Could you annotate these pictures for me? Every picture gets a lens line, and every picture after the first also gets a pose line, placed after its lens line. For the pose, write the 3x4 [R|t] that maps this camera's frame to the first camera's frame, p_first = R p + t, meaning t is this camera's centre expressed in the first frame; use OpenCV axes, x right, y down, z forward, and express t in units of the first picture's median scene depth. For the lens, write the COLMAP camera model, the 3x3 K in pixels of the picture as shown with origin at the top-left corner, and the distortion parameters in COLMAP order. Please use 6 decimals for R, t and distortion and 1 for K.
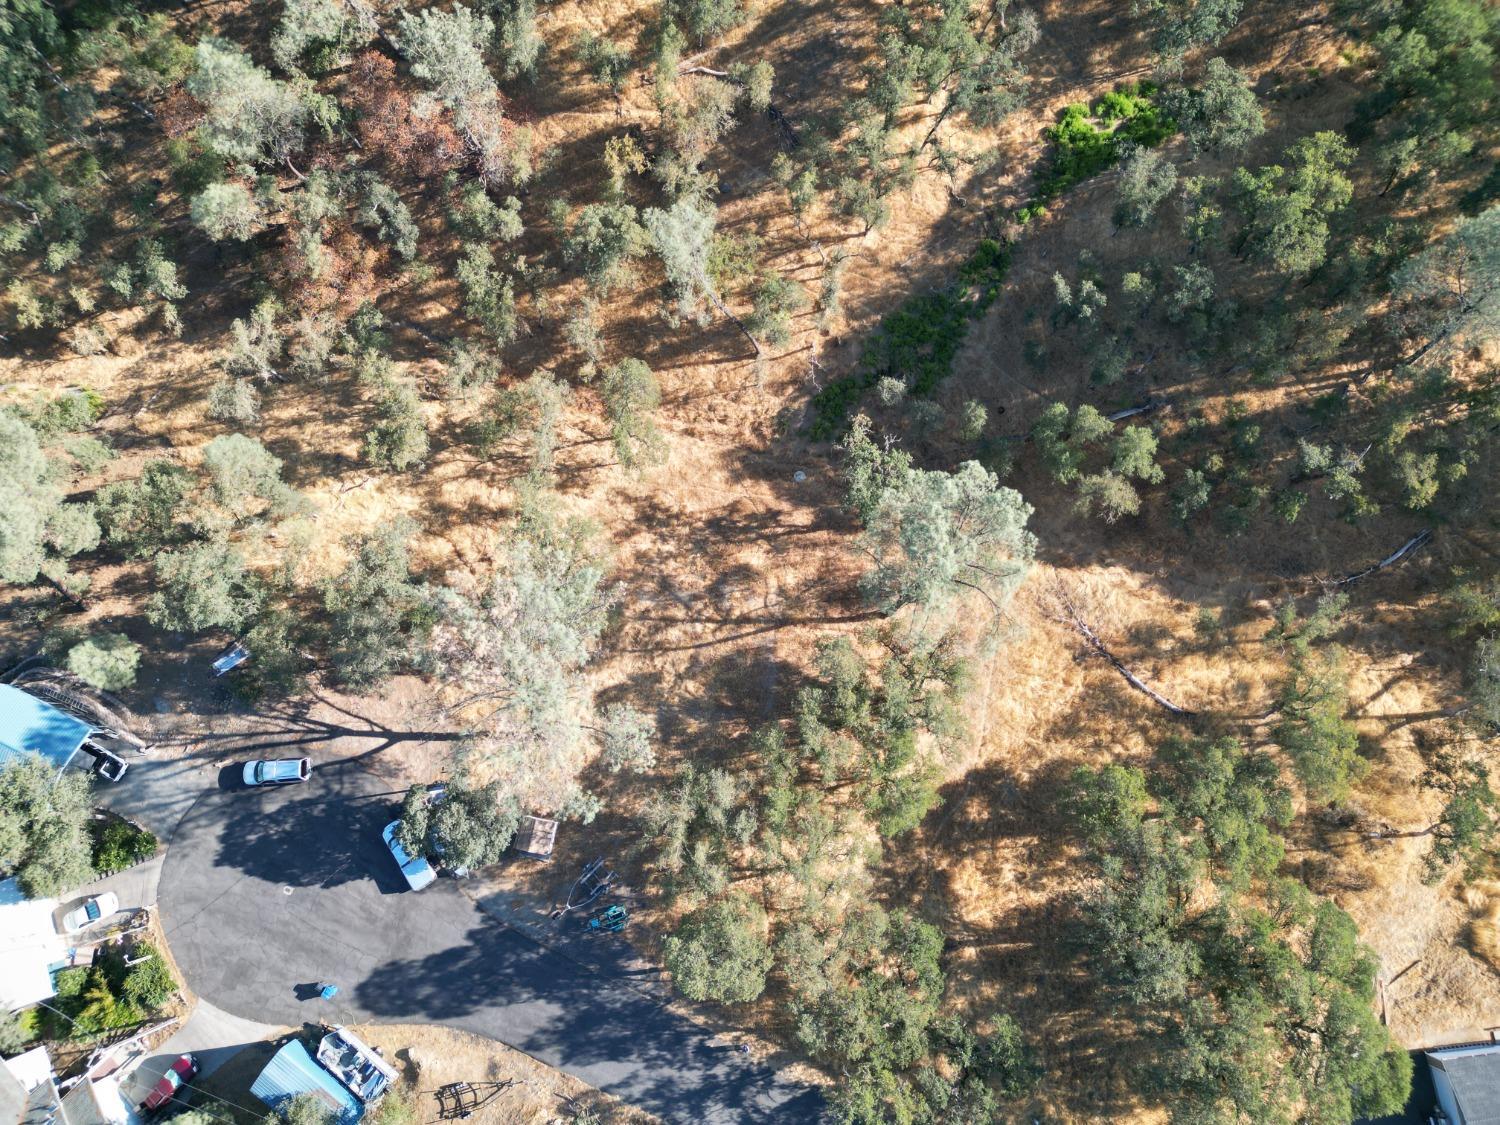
lens RADIAL K [[1030.2, 0, 755.9], [0, 1030.2, 556.3], [0, 0, 1]] dist [0.049159, -0.046912]
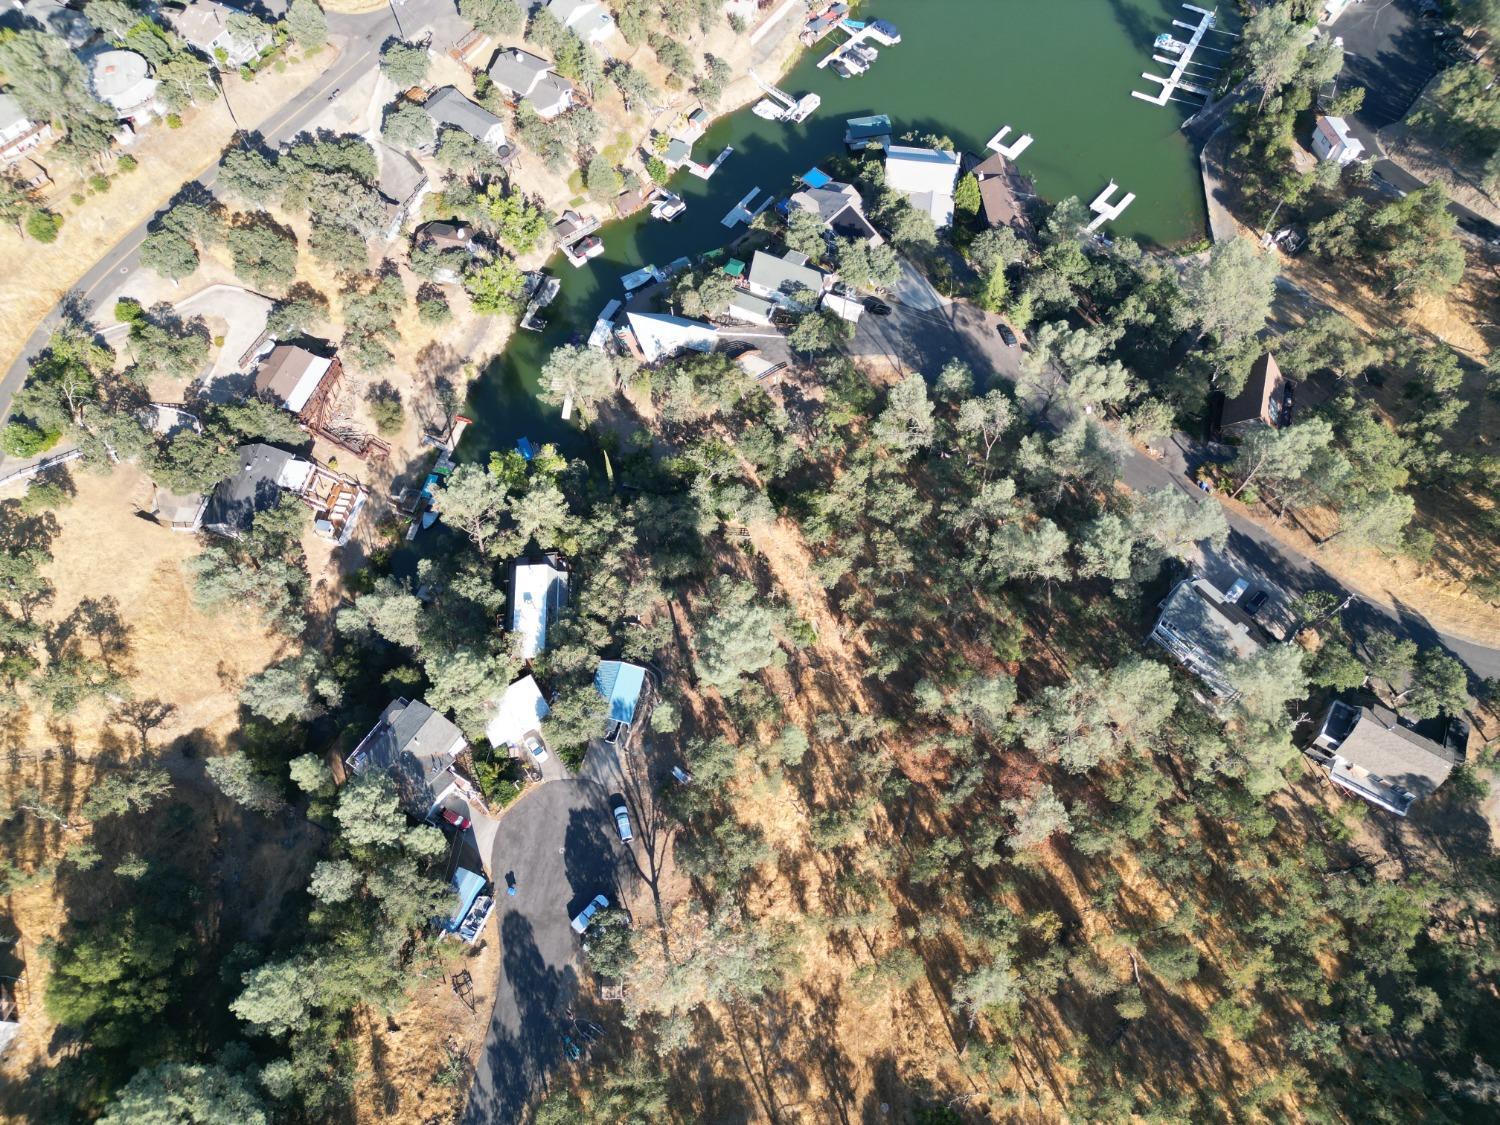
lens RADIAL K [[1030.2, 0, 755.9], [0, 1030.2, 556.3], [0, 0, 1]] dist [0.049159, -0.046912]
pose [[0.228847, 0.846099, -0.481399, 0.055802], [-0.957352, 0.285211, 0.046178, -0.220664], [0.176371, 0.450300, 0.875284, -0.712252]]
